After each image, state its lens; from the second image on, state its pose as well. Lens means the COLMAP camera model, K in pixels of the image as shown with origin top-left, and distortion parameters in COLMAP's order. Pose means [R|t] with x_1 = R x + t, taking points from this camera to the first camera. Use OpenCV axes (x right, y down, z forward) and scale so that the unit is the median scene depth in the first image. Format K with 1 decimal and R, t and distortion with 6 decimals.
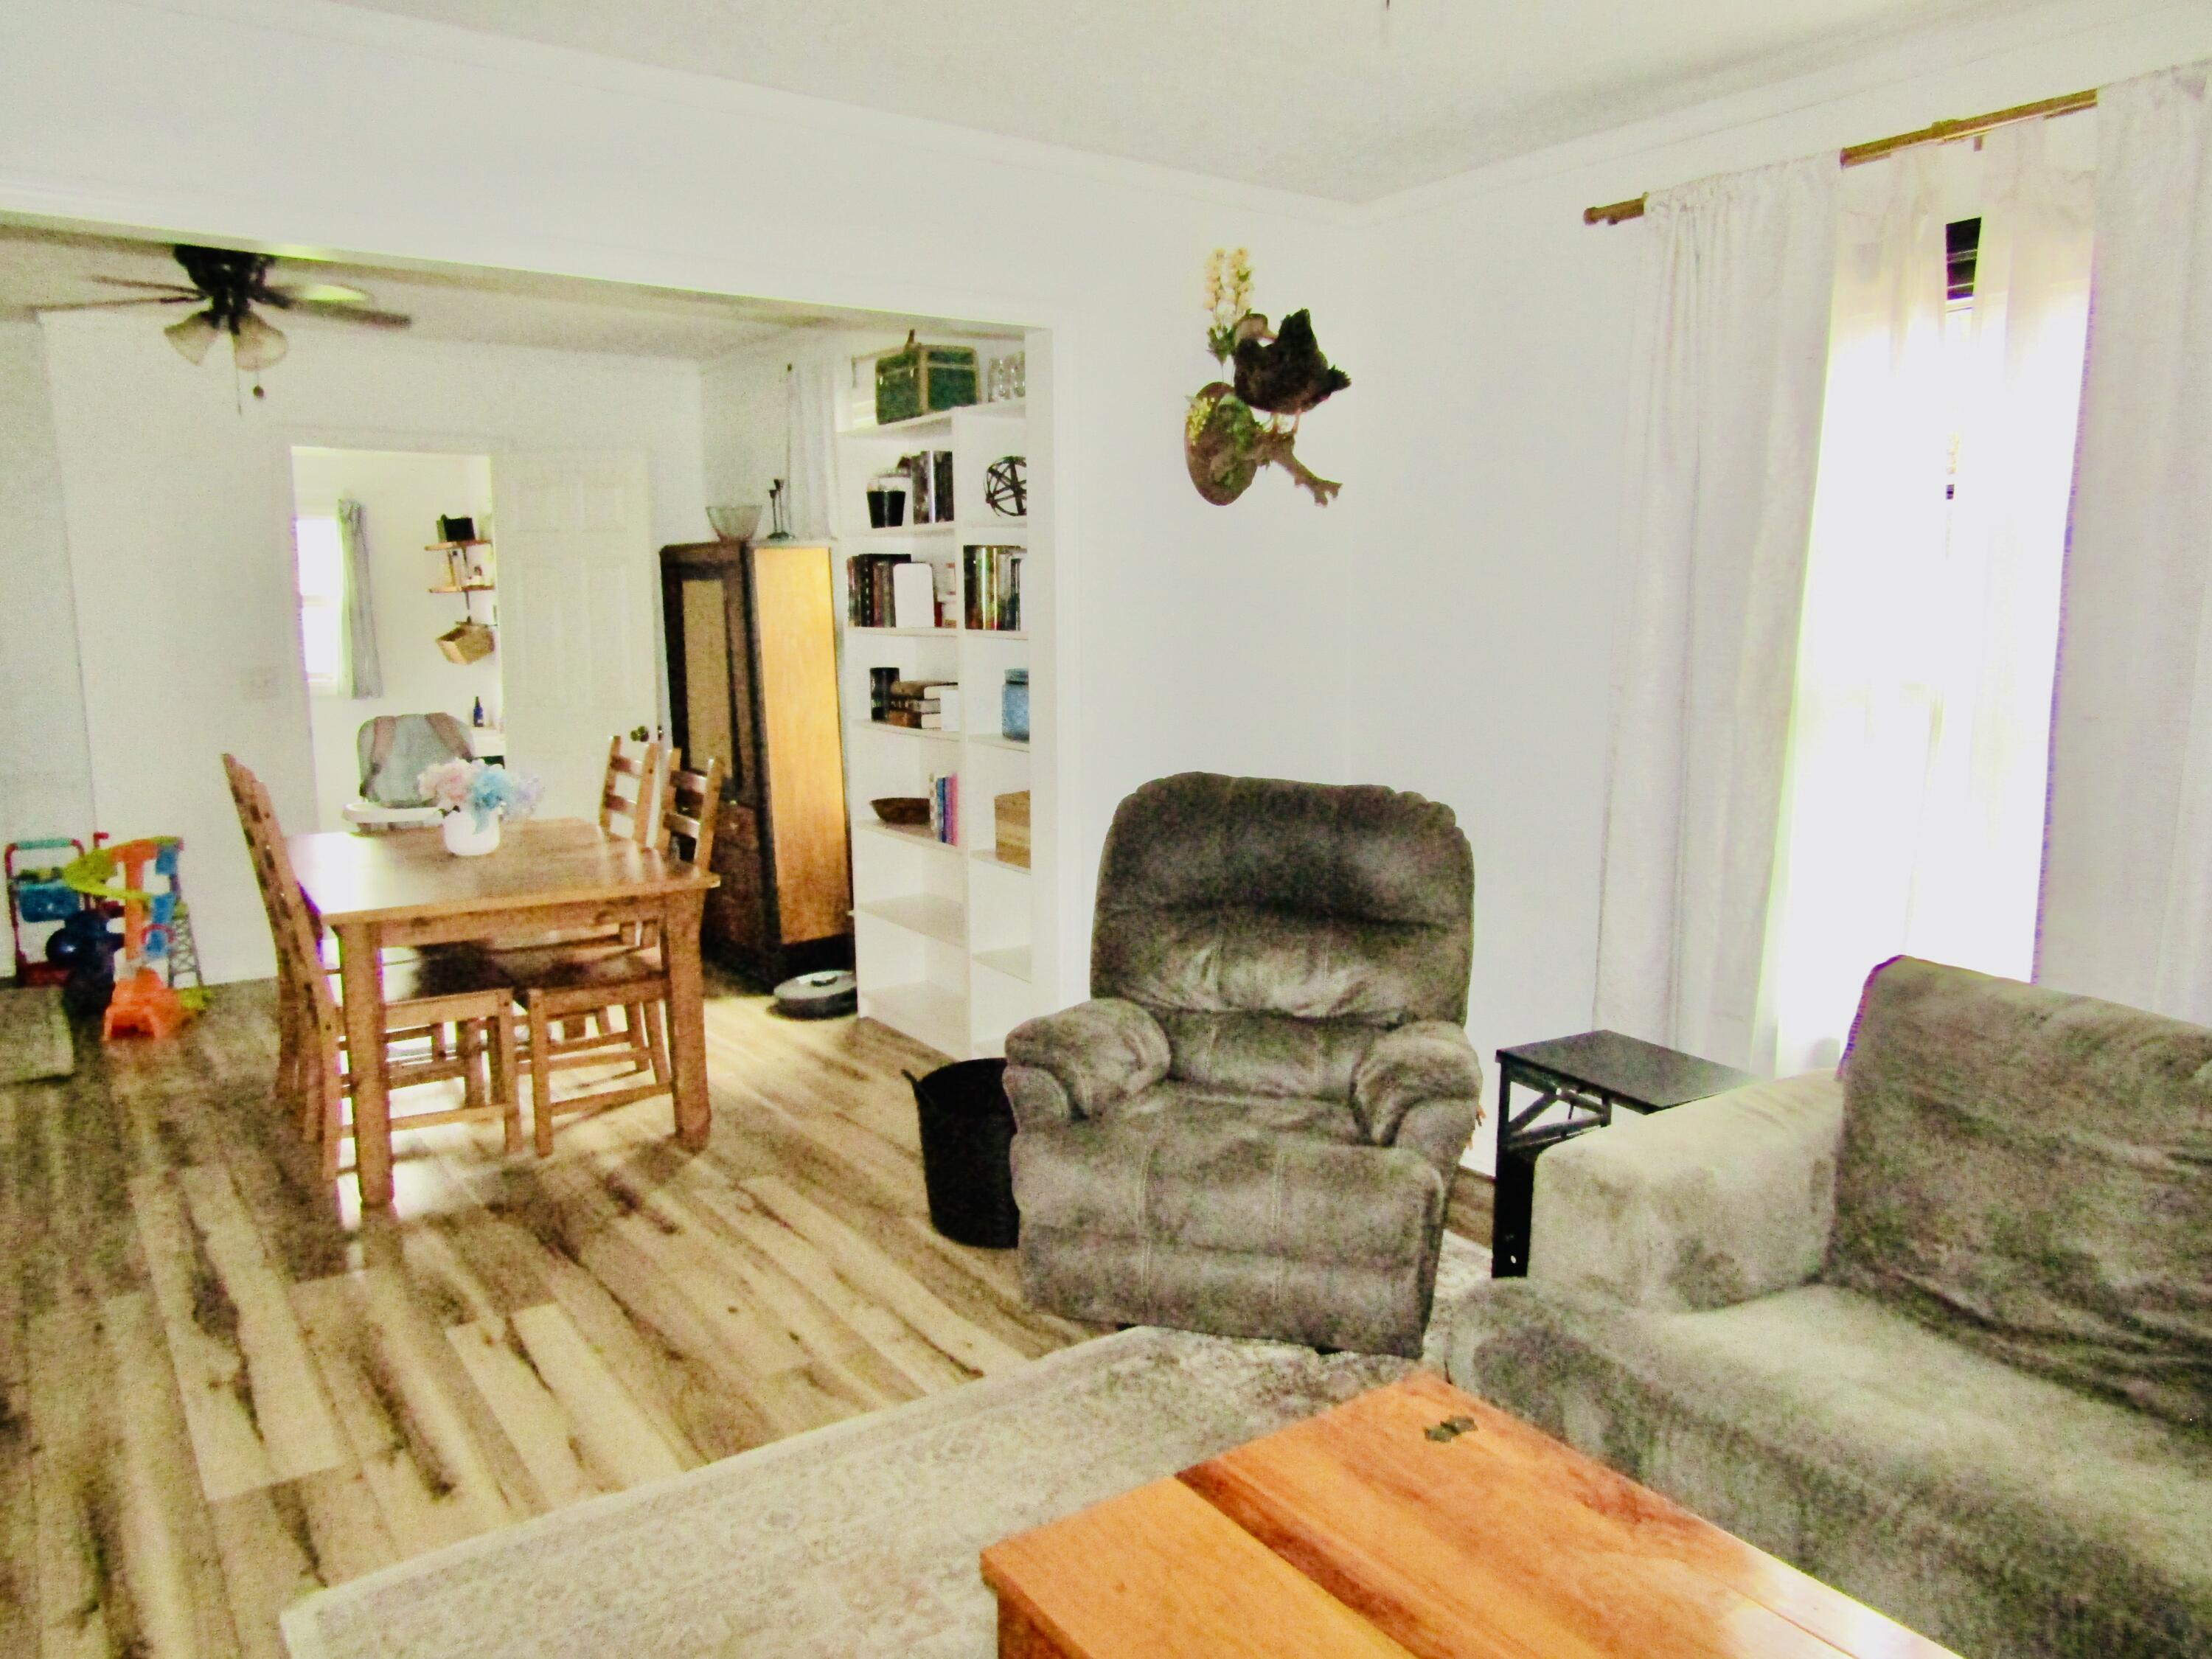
lens RADIAL K [[1554.3, 0, 1113.7], [0, 1554.3, 844.0], [0, 0, 1]] dist [-0.016832, 0.004819]
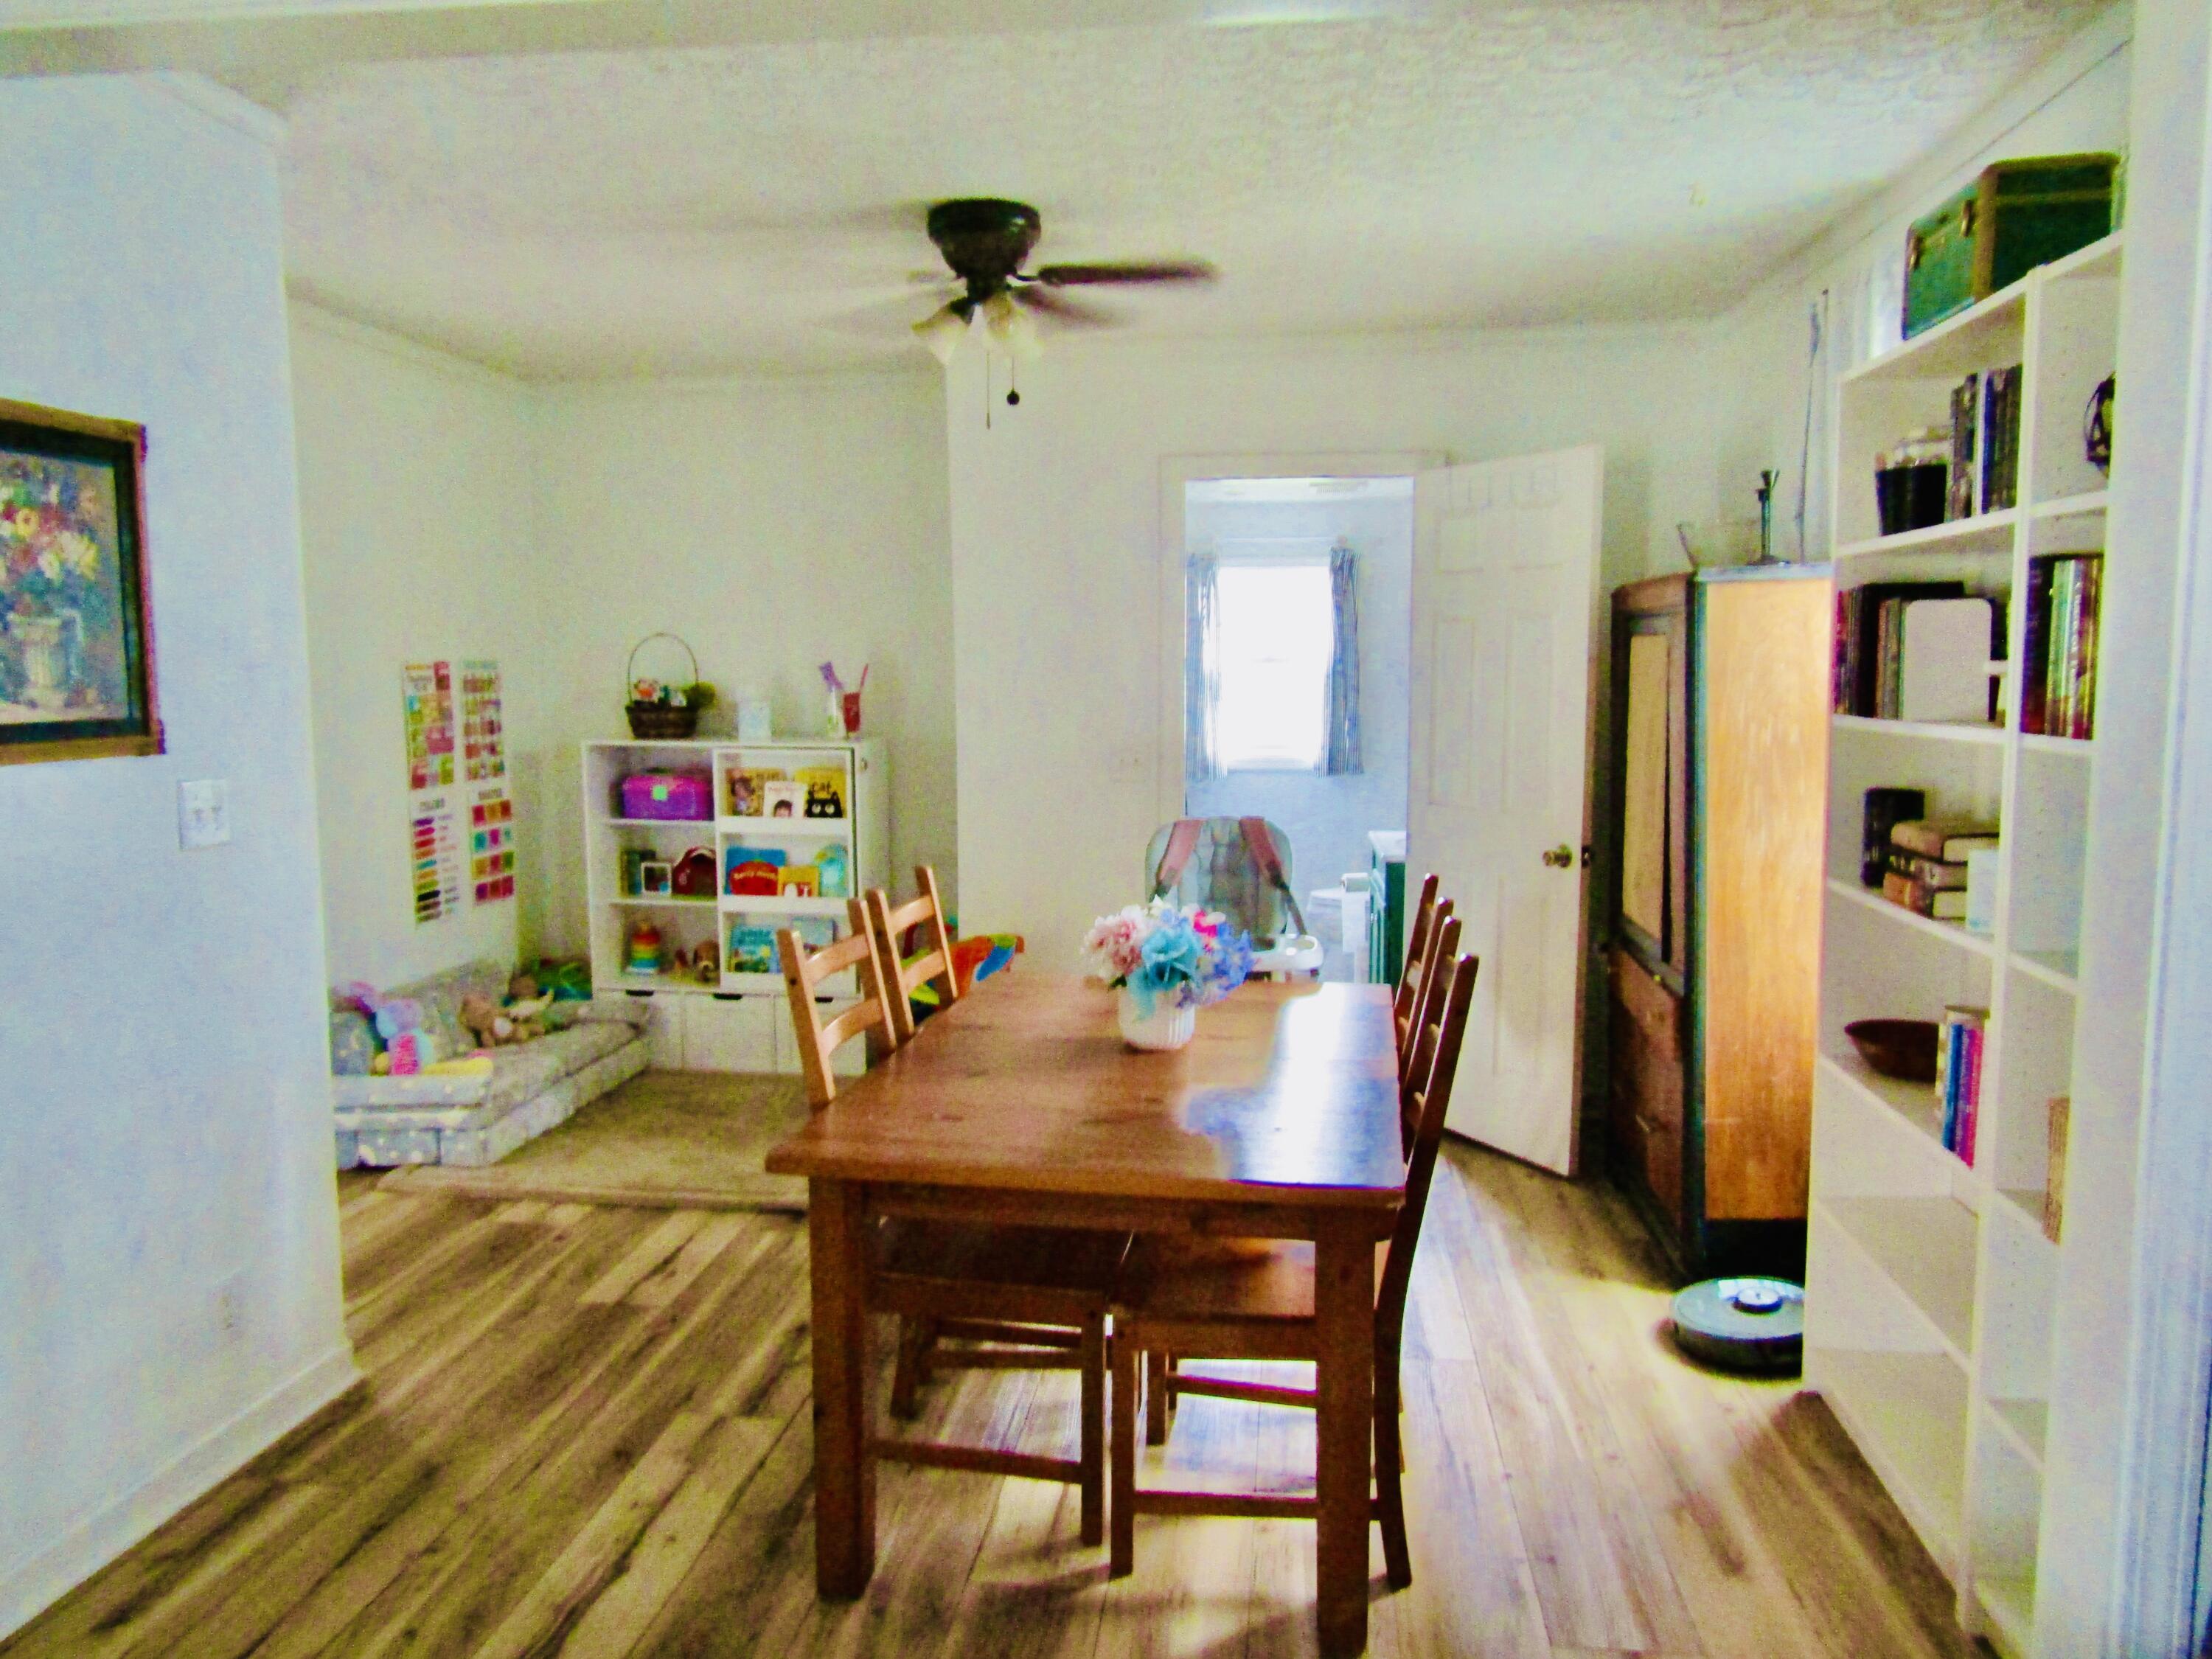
lens RADIAL K [[1554.3, 0, 1114.3], [0, 1554.3, 847.6], [0, 0, 1]] dist [-0.016832, 0.004819]
pose [[0.738224, 0.076940, -0.670154, 0.015426], [-0.100319, 0.994948, 0.003721, -0.063795], [0.667054, 0.064482, 0.742213, 0.388402]]
